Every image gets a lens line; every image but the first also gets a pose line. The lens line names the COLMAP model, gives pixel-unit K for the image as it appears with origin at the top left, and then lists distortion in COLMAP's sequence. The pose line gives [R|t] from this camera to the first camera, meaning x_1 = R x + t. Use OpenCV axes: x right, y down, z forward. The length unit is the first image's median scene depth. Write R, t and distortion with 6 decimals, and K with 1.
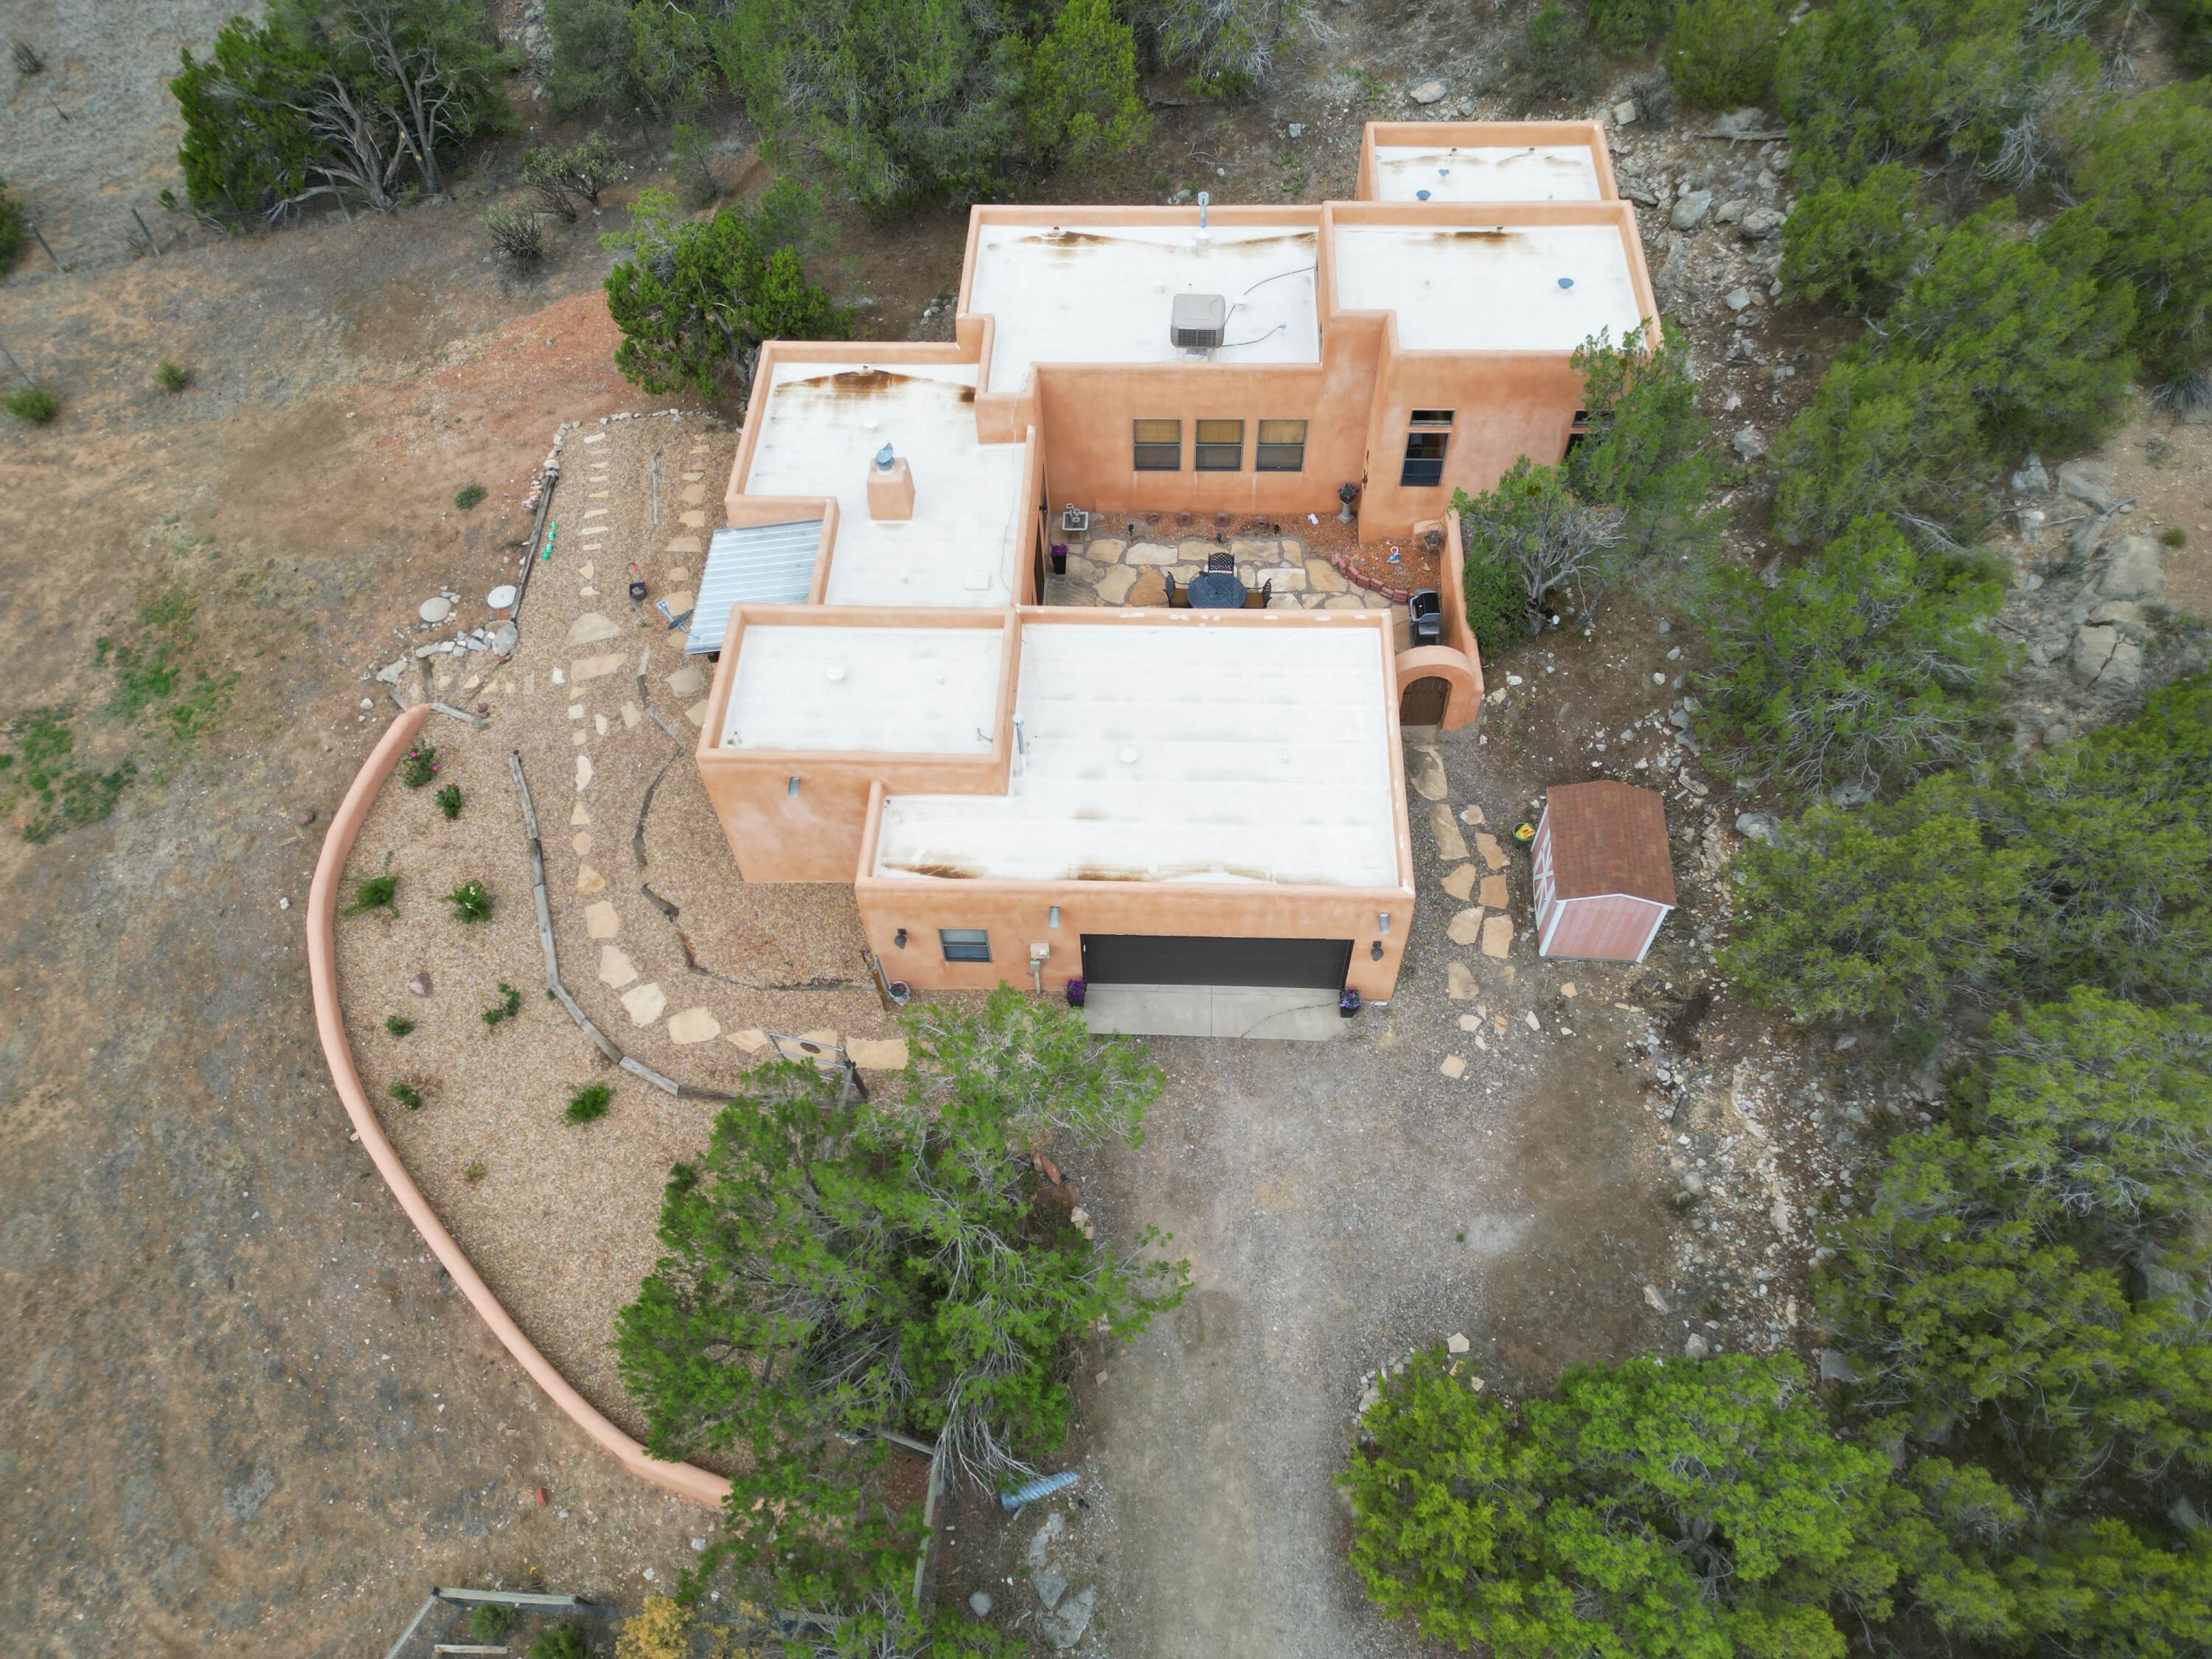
lens RADIAL K [[1532.8, 0, 1112.7], [0, 1532.8, 832.4], [0, 0, 1]] dist [0.072245, -0.069825]
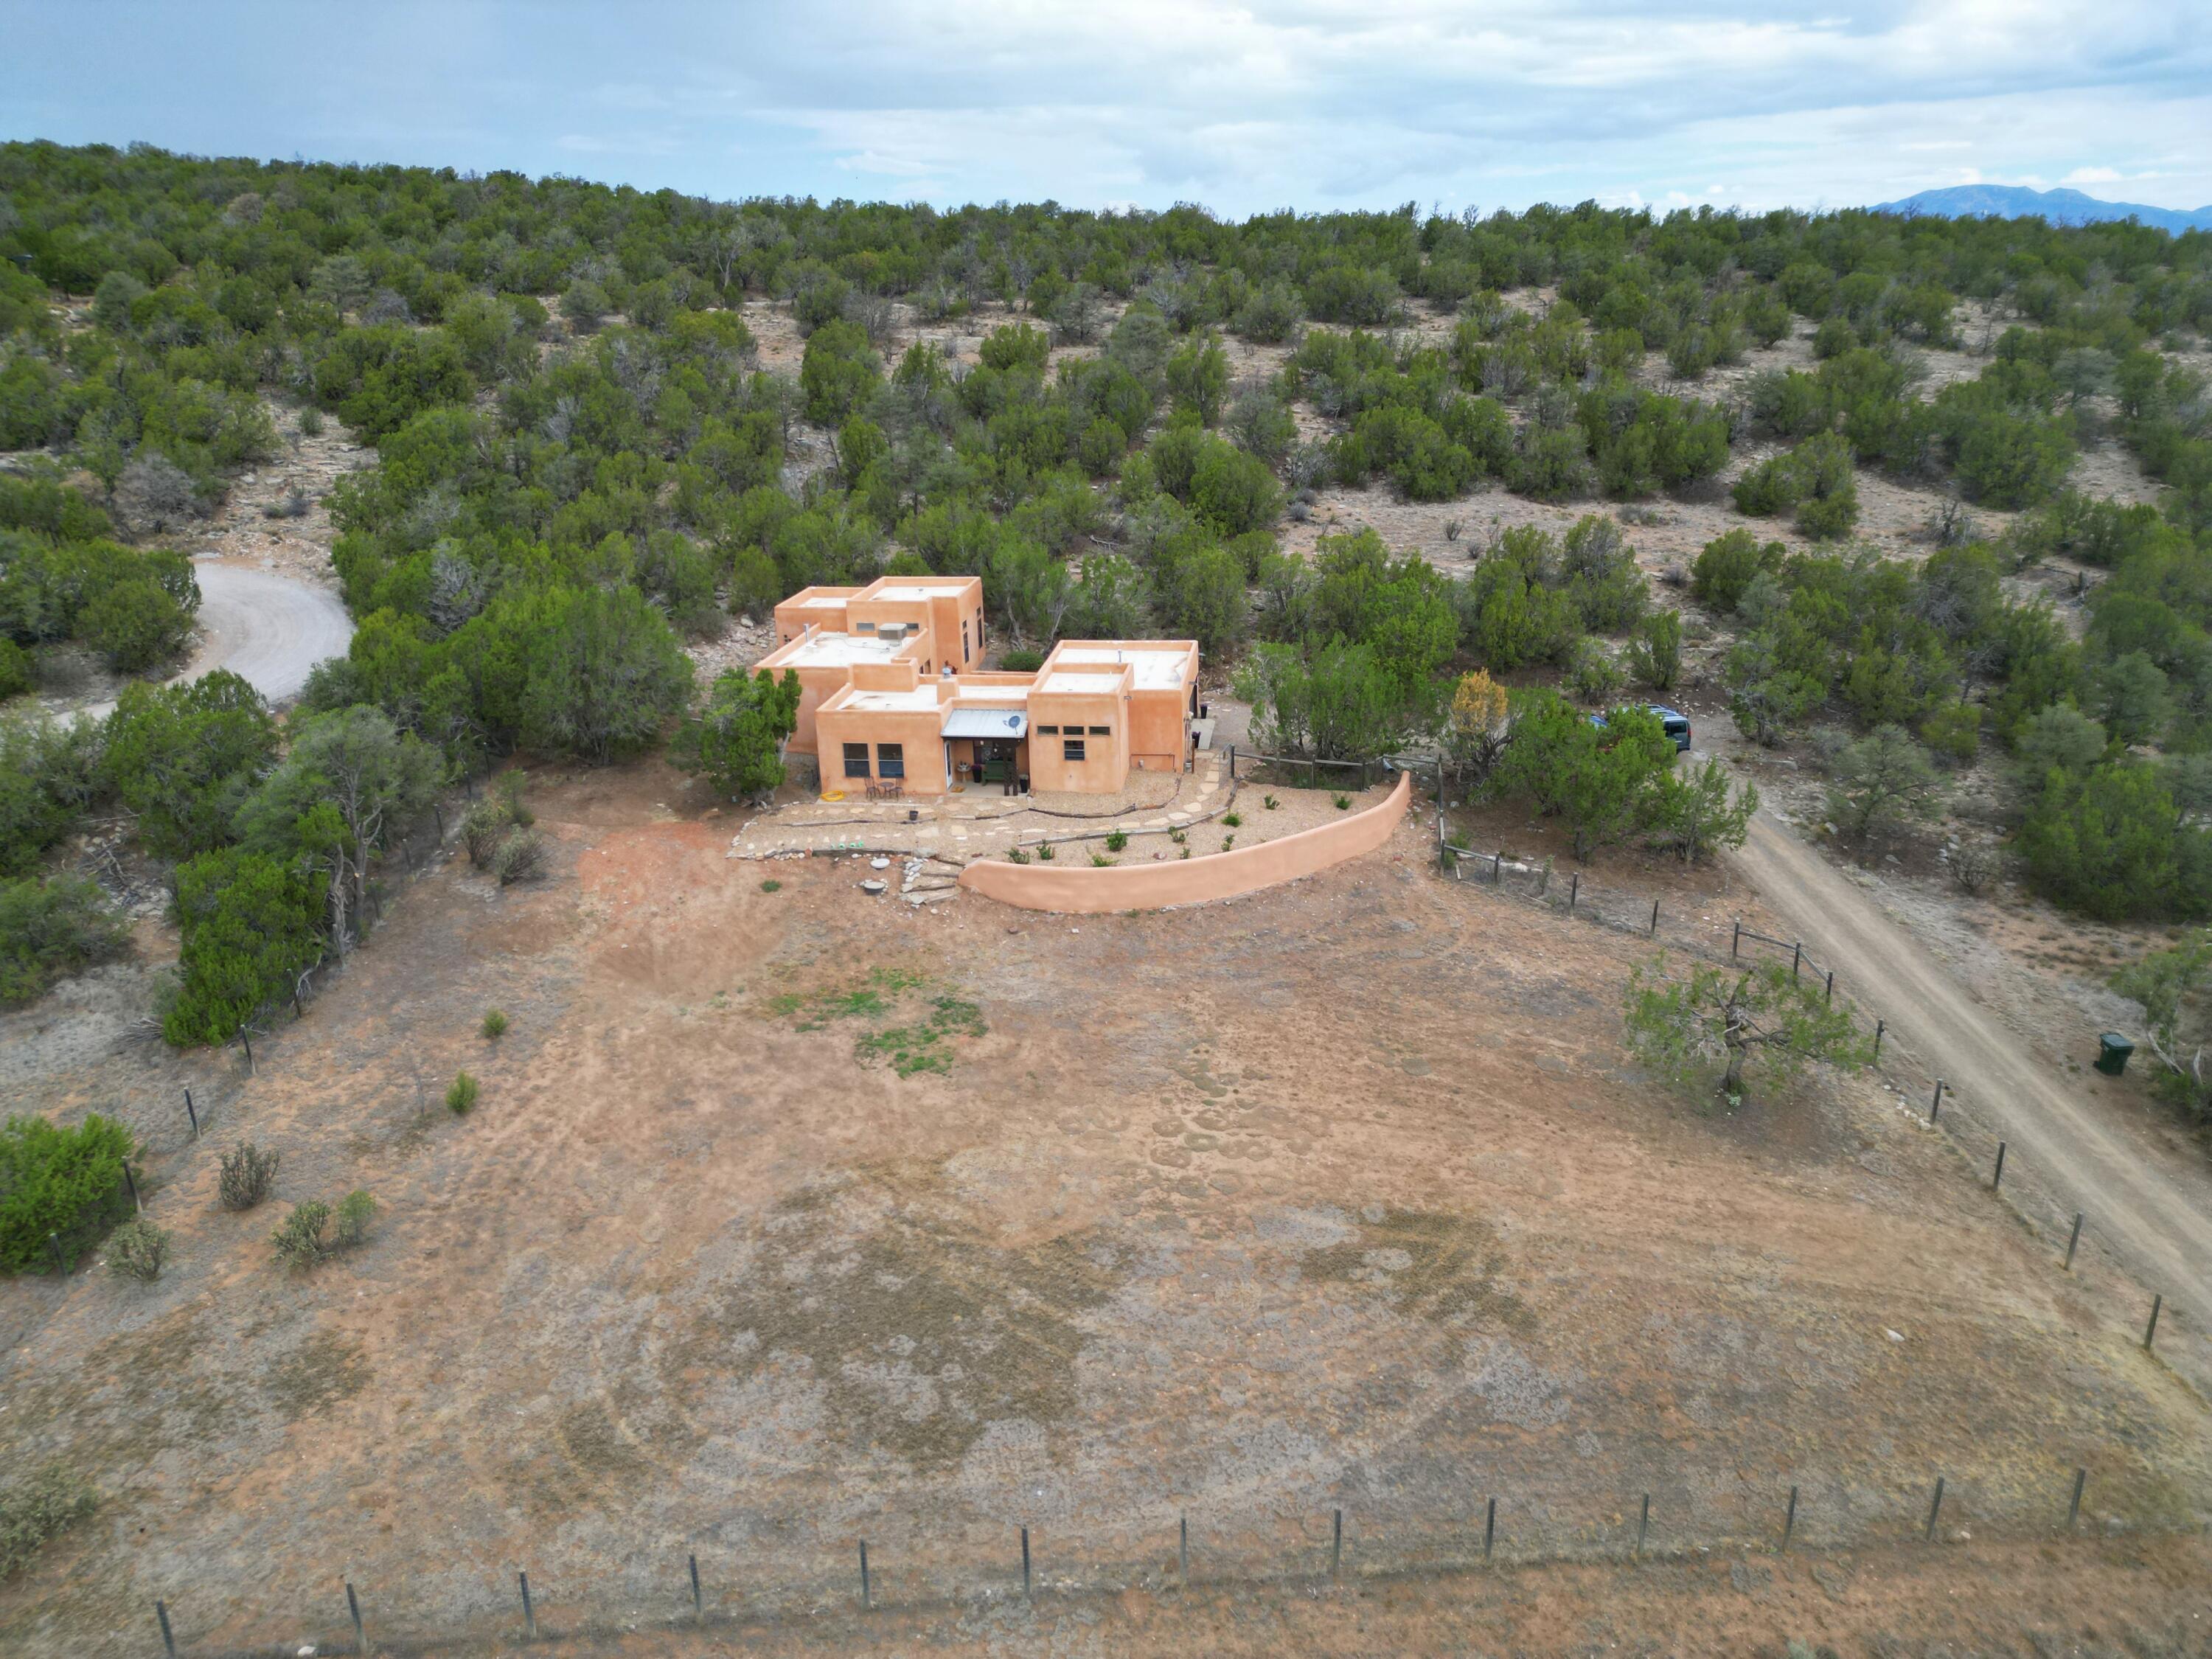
lens RADIAL K [[1532.8, 0, 1112.7], [0, 1532.8, 832.4], [0, 0, 1]] dist [0.072245, -0.069825]
pose [[0.086398, -0.307922, 0.947481, -2.175439], [0.832051, 0.545359, 0.101364, -0.153510], [-0.547930, 0.779594, 0.303325, 0.435553]]
